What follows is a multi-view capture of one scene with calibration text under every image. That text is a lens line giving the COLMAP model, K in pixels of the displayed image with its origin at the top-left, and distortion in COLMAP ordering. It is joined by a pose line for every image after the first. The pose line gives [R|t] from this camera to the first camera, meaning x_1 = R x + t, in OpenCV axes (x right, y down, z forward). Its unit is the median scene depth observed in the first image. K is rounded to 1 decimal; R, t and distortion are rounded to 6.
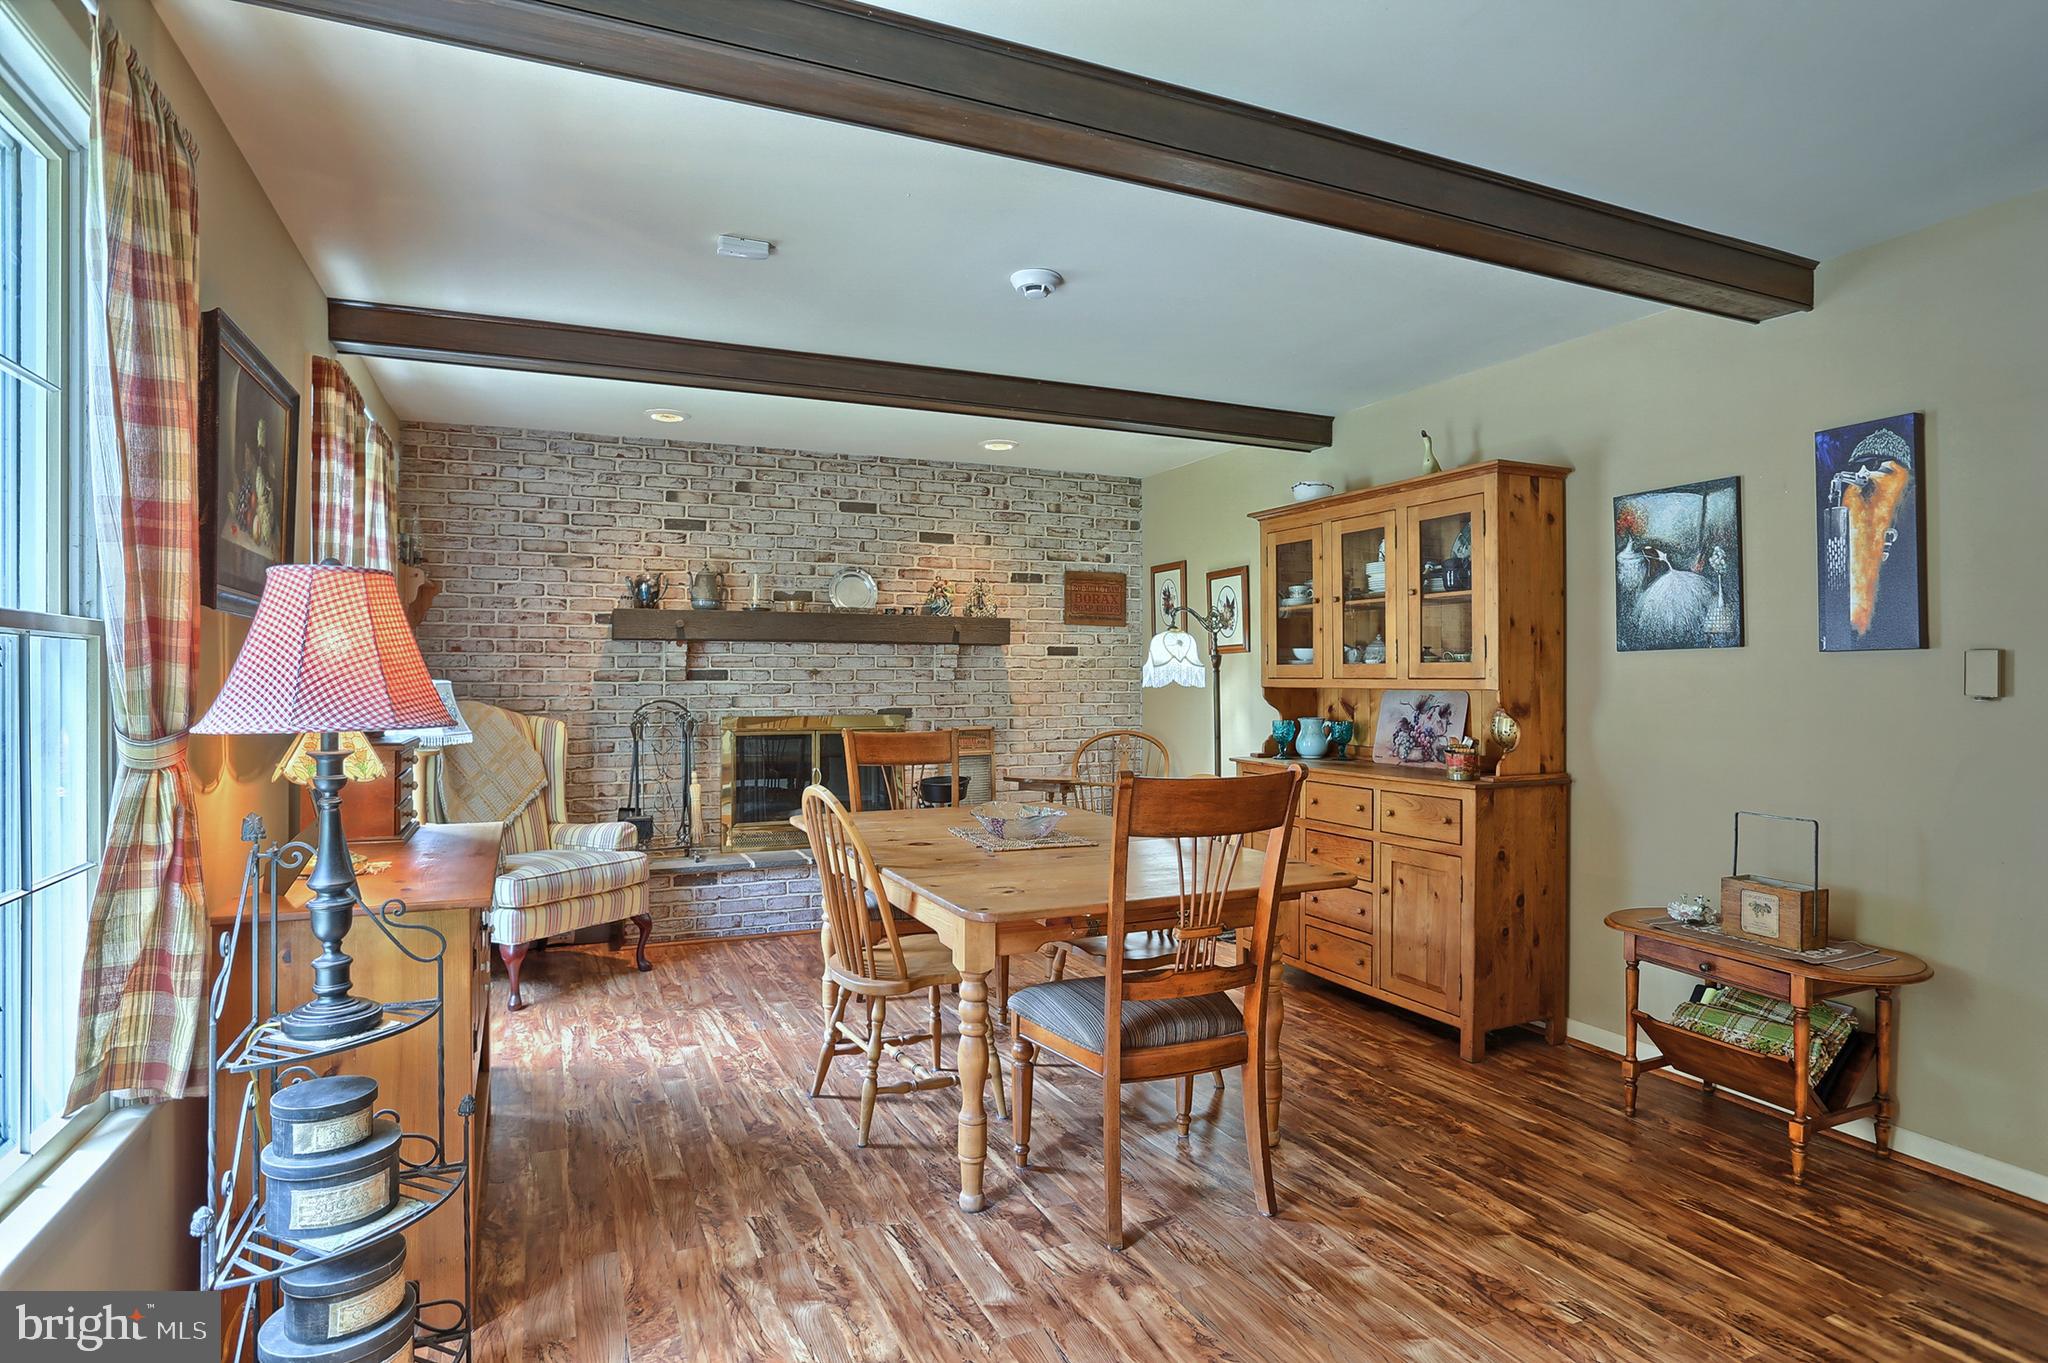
lens RADIAL K [[1096.5, 0, 1015.9], [0, 1096.5, 682.3], [0, 0, 1]] dist [-0.059704, 0.027415]
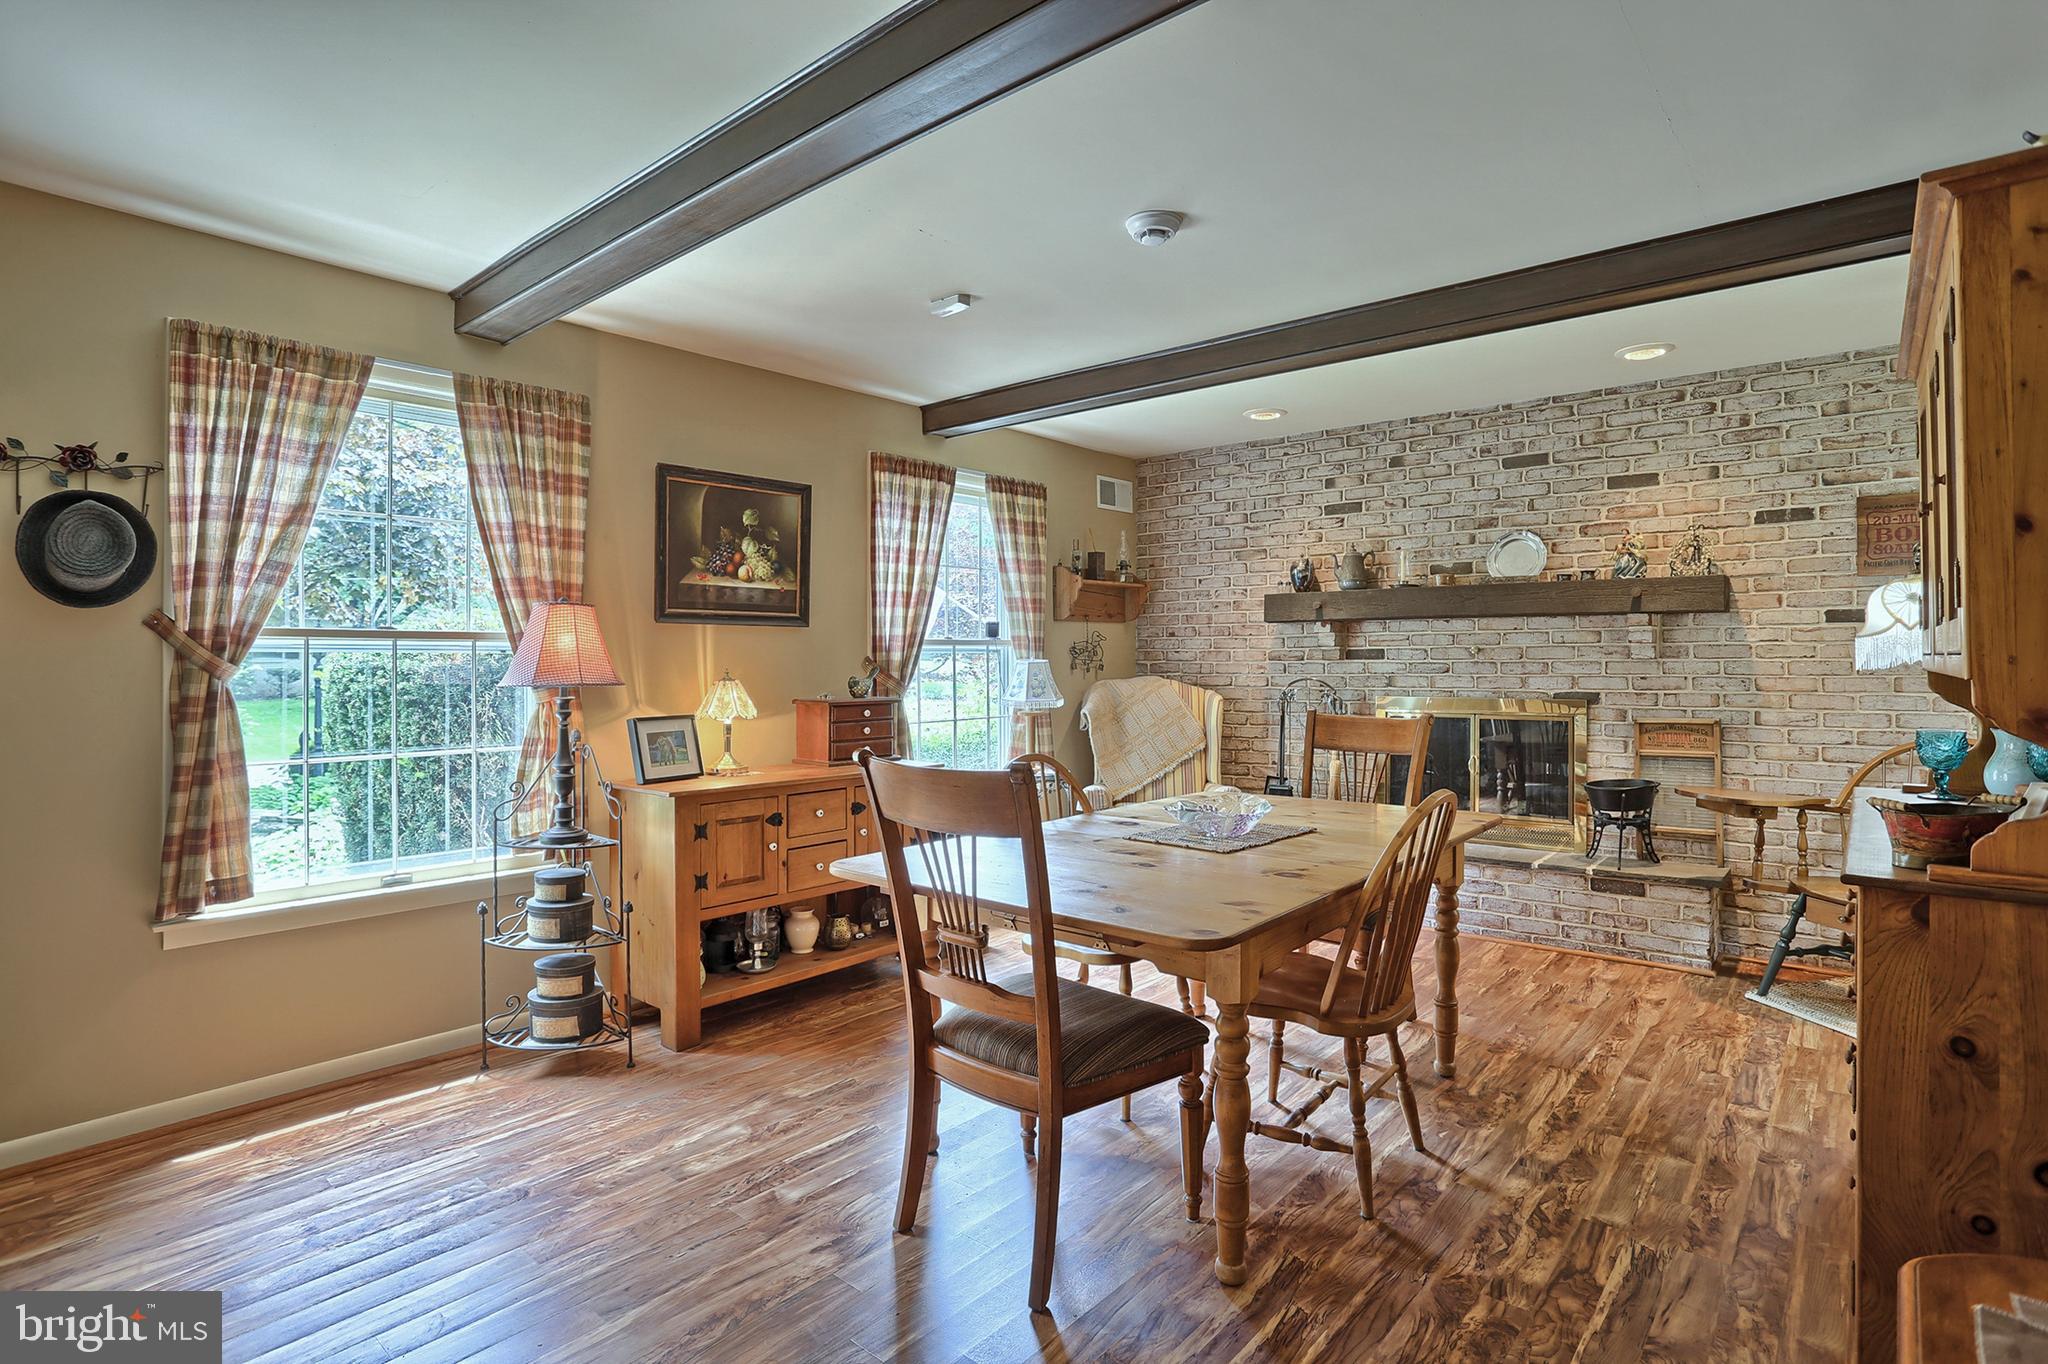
lens RADIAL K [[1027.4, 0, 1031.3], [0, 1027.4, 655.2], [0, 0, 1]] dist [-0.036117, 0.005727]
pose [[0.427886, -0.000930, -0.903832, 0.442746], [0.001237, 0.999999, -0.000444, -0.005174], [0.903832, -0.000928, 0.427887, 0.311489]]
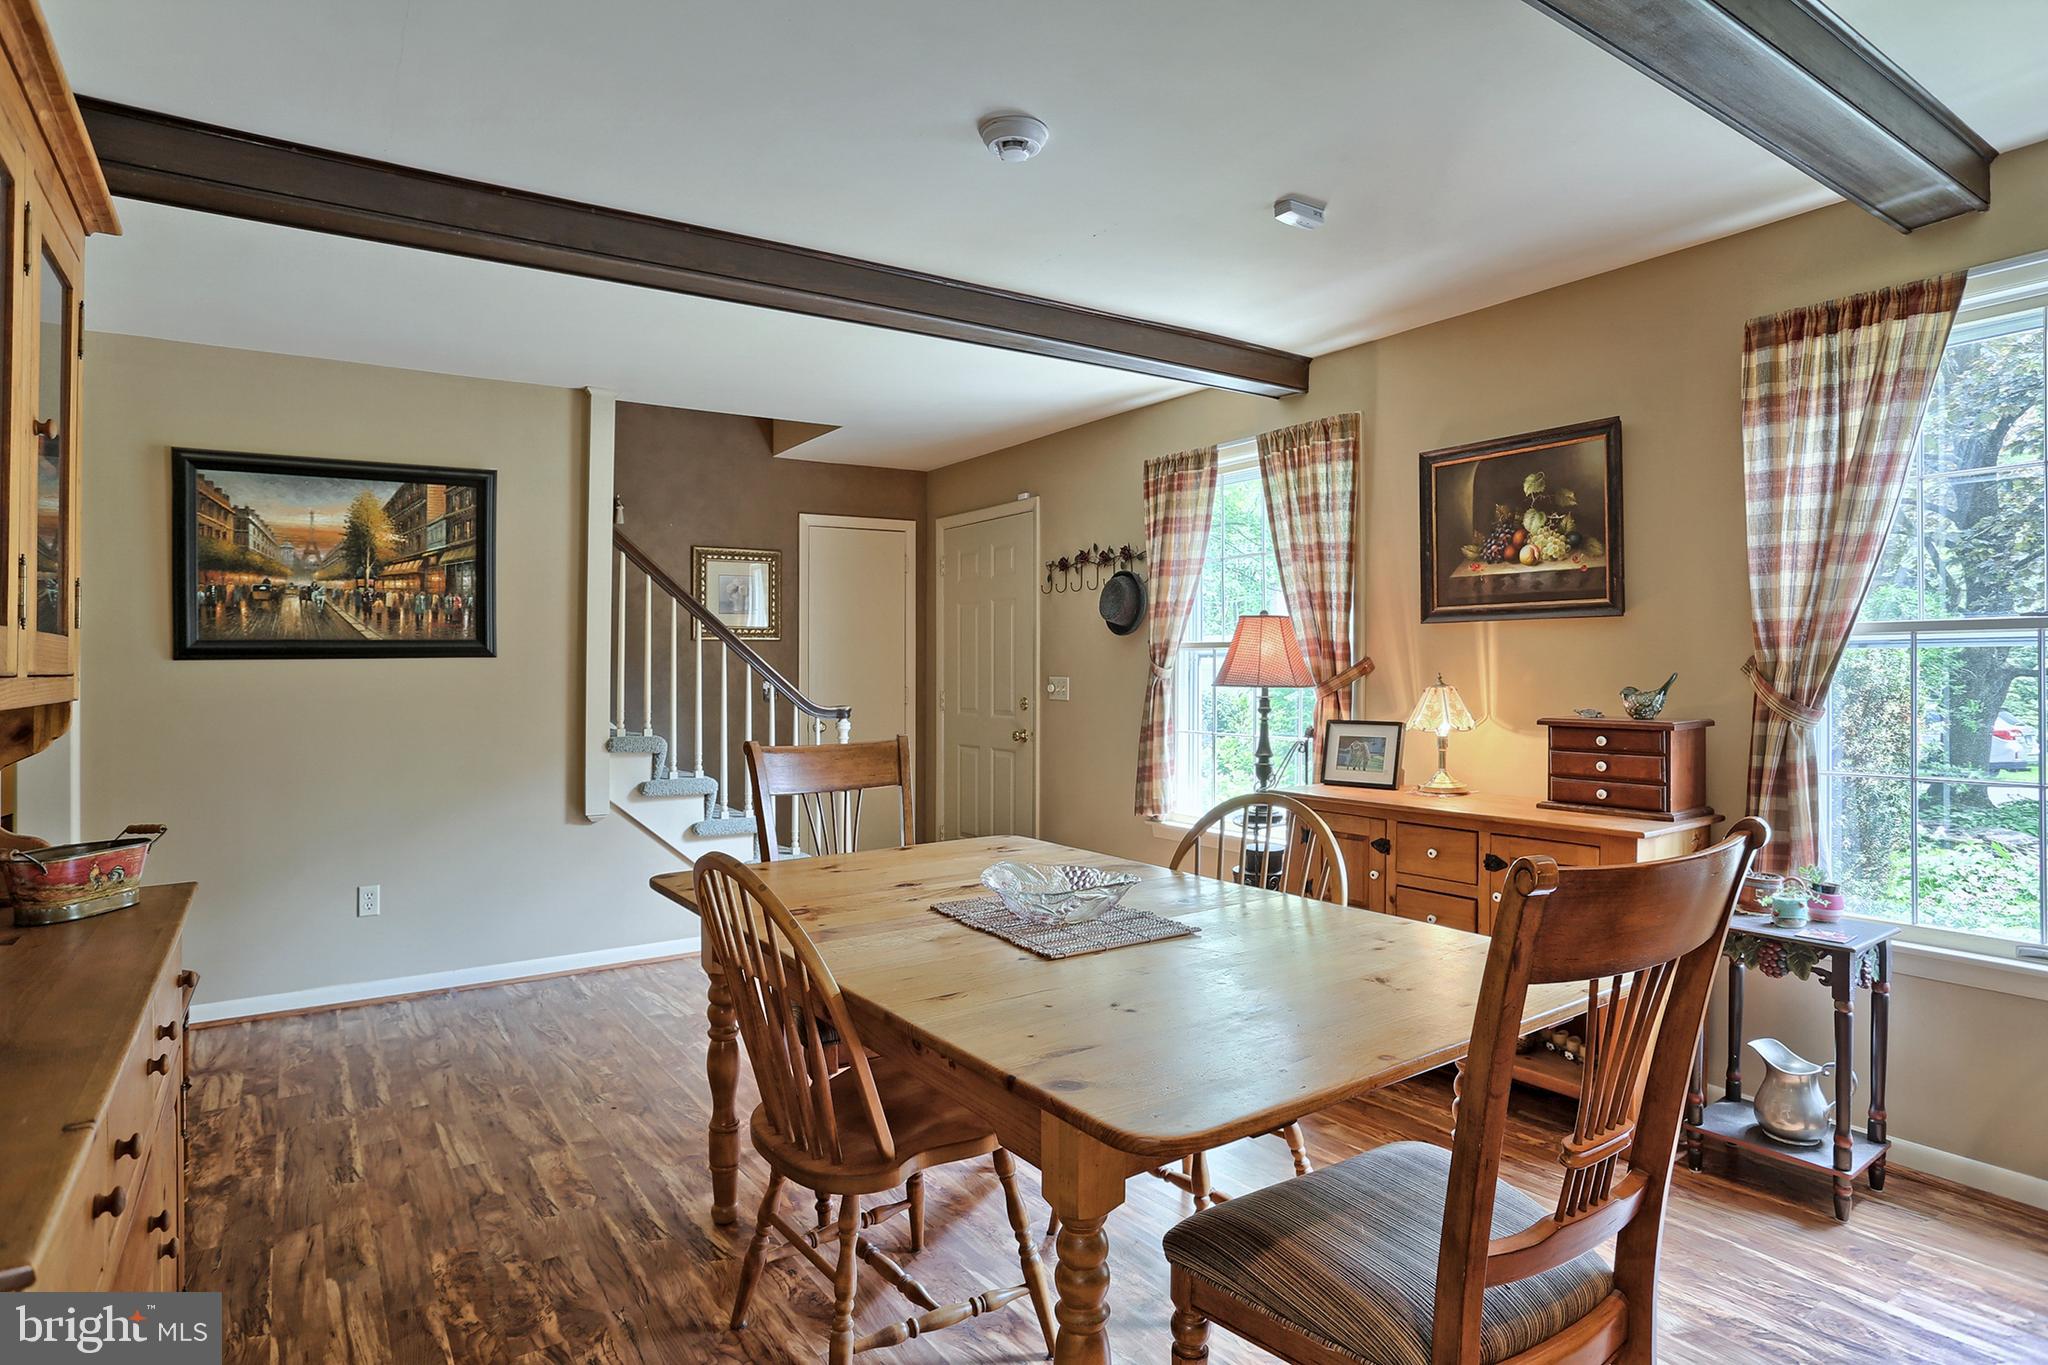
lens RADIAL K [[1096.5, 0, 1009.3], [0, 1096.5, 668.6], [0, 0, 1]] dist [-0.059704, 0.027415]
pose [[-0.984110, 0.005087, -0.177488, 0.088831], [0.005232, 0.999986, -0.000353, -0.000235], [0.177484, -0.001276, -0.984123, 1.015646]]
